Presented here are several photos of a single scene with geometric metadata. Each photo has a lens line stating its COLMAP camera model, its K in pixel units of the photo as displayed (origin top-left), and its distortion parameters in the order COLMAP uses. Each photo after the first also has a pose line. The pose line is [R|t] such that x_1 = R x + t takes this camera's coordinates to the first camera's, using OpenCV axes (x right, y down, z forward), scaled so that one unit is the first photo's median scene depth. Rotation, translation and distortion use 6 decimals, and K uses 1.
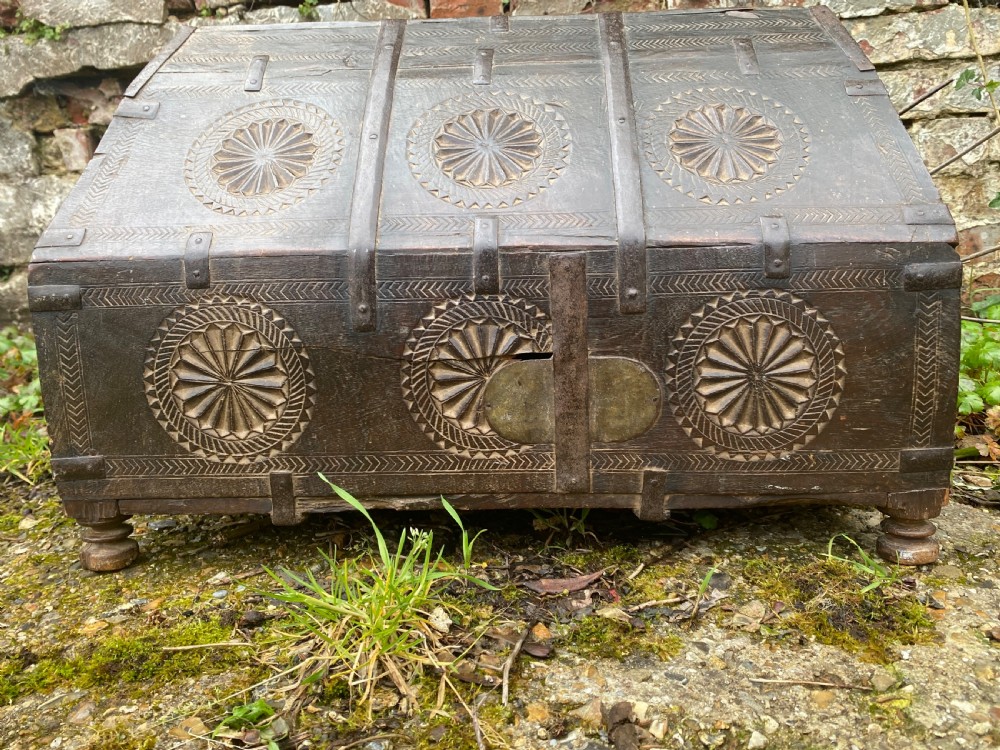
lens RADIAL K [[768.4, 0, 498.3], [0, 768.4, 385.1], [0, 0, 1]] dist [0.008850, -0.003115]
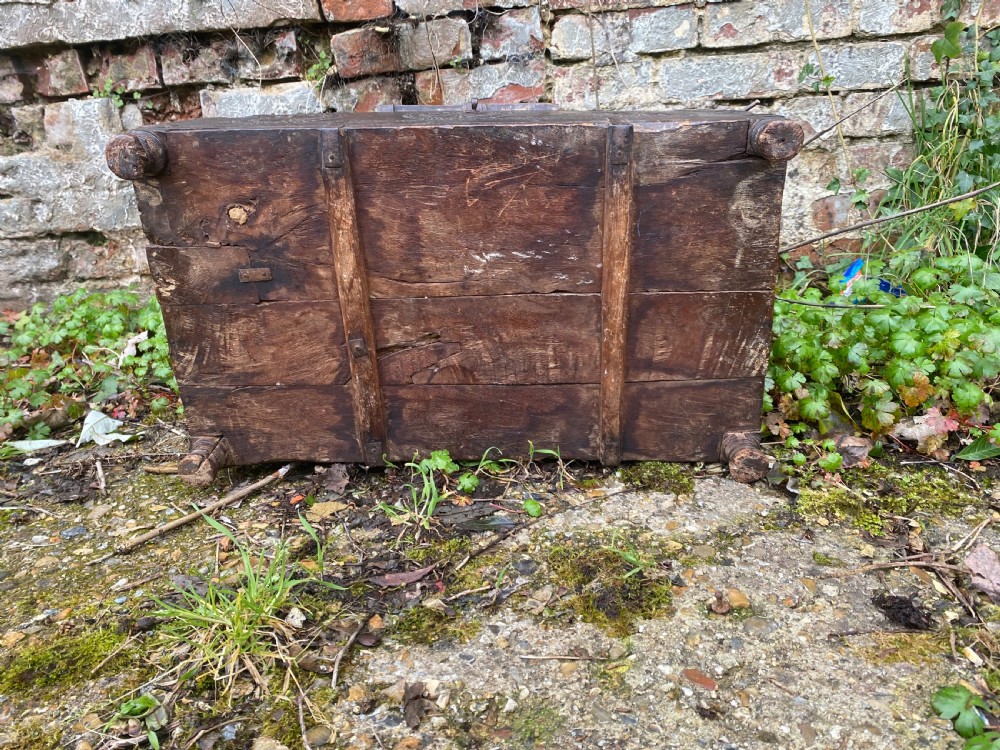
lens RADIAL K [[768.4, 0, 500.4], [0, 768.4, 374.9], [0, 0, 1]] dist [0.008850, -0.003115]
pose [[0.997132, -0.036789, 0.066145, 0.185331], [0.030331, 0.994908, 0.096114, -0.197965], [-0.069345, -0.093832, 0.993170, -0.238785]]
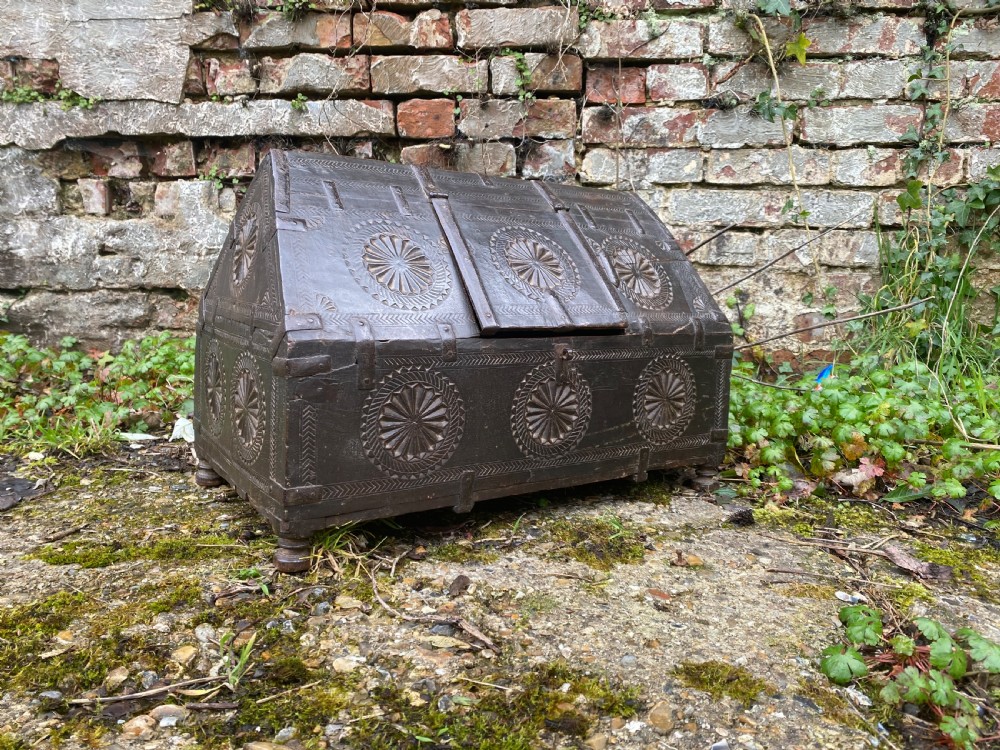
lens RADIAL K [[768.4, 0, 498.5], [0, 768.4, 380.3], [0, 0, 1]] dist [0.008850, -0.003115]
pose [[0.996539, 0.063987, 0.053067, 0.109320], [-0.061056, 0.996610, -0.055139, 0.026938], [-0.056416, 0.051708, 0.997067, -0.695505]]
